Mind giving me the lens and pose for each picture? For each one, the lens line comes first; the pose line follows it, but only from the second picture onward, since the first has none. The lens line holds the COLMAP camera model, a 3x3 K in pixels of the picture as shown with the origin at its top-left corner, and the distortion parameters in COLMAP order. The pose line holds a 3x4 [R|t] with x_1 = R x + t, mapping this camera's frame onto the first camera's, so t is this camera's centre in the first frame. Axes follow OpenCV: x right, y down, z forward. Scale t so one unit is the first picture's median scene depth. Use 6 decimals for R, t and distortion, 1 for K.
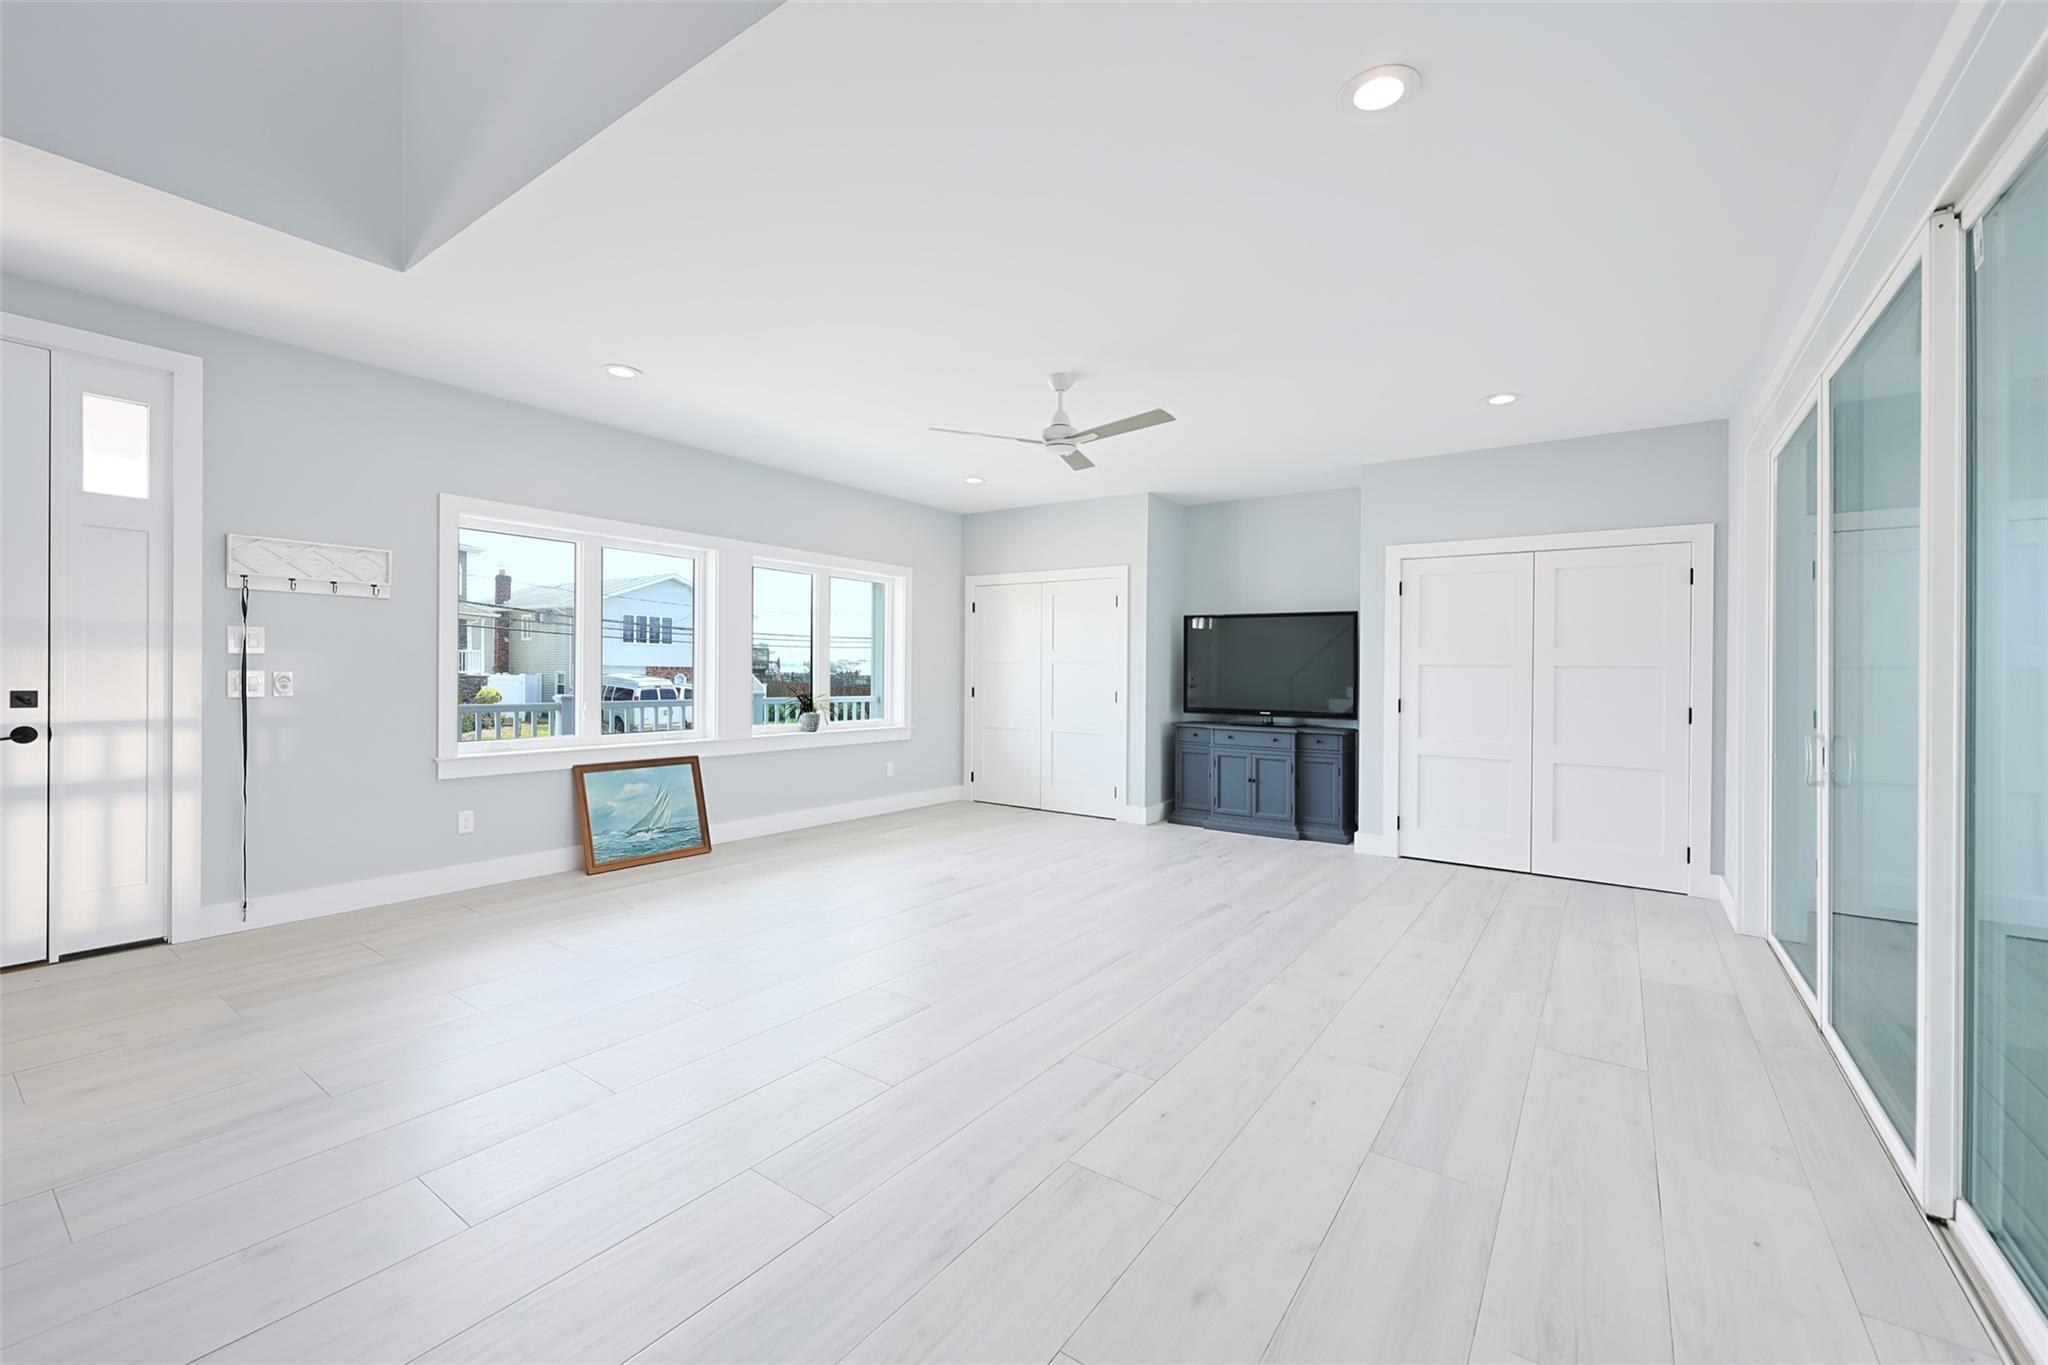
lens RADIAL K [[828.7, 0, 1038.3], [0, 828.7, 677.1], [0, 0, 1]] dist [0.000056, 0.000005]
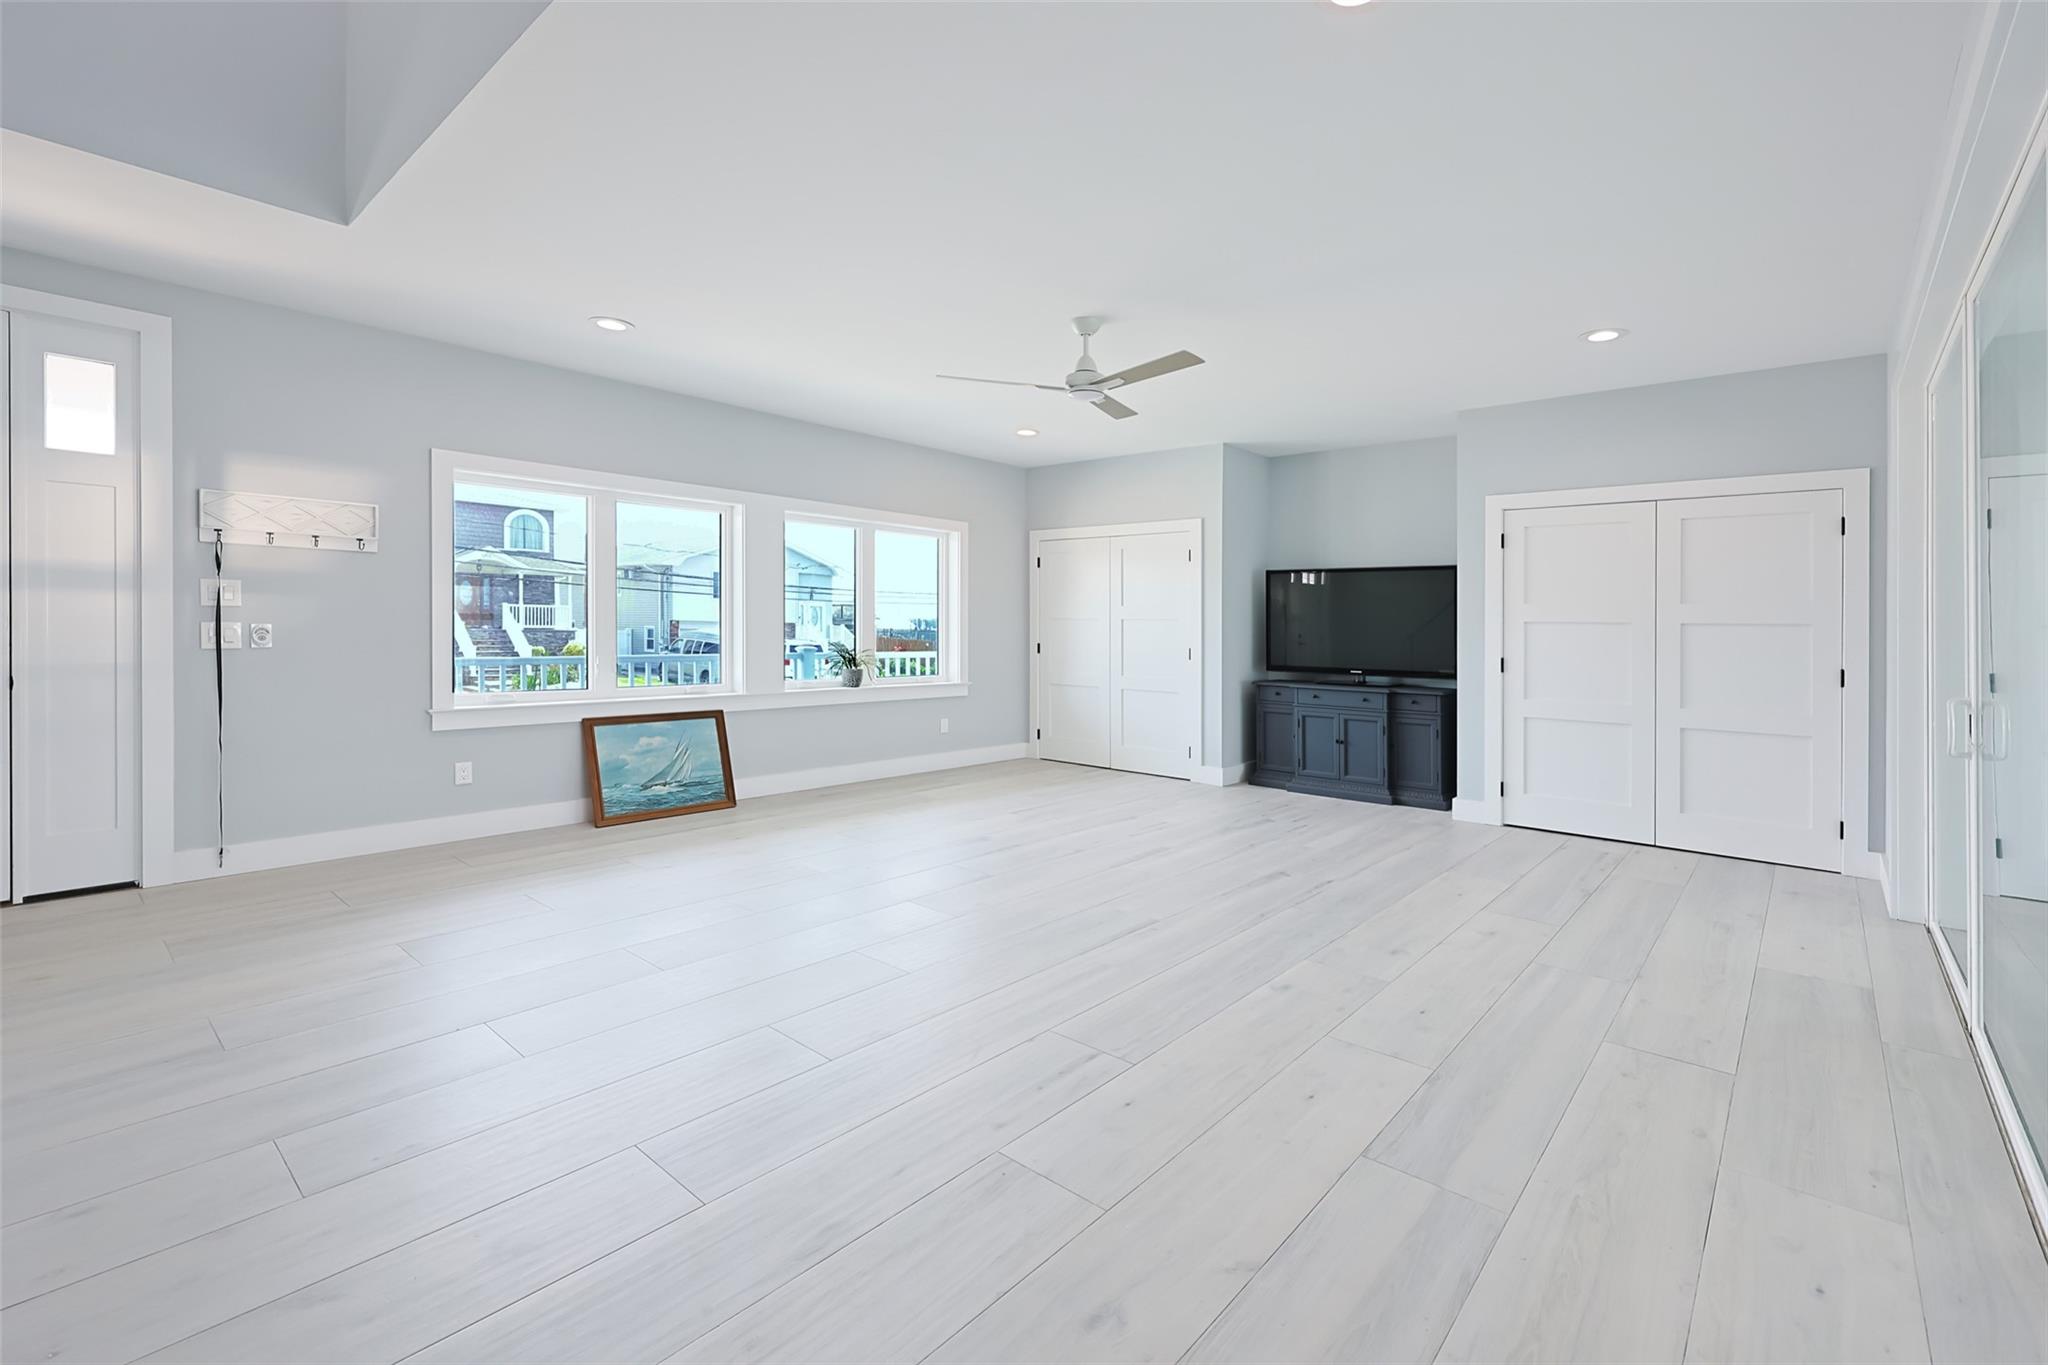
lens RADIAL K [[828.7, 0, 1080.2], [0, 828.7, 629.4], [0, 0, 1]] dist [0.000056, 0.000005]
pose [[0.995968, 0.002557, -0.089673, 0.106411], [-0.003053, 0.999981, -0.005395, 0.001728], [0.089657, 0.005647, 0.995957, 0.041082]]
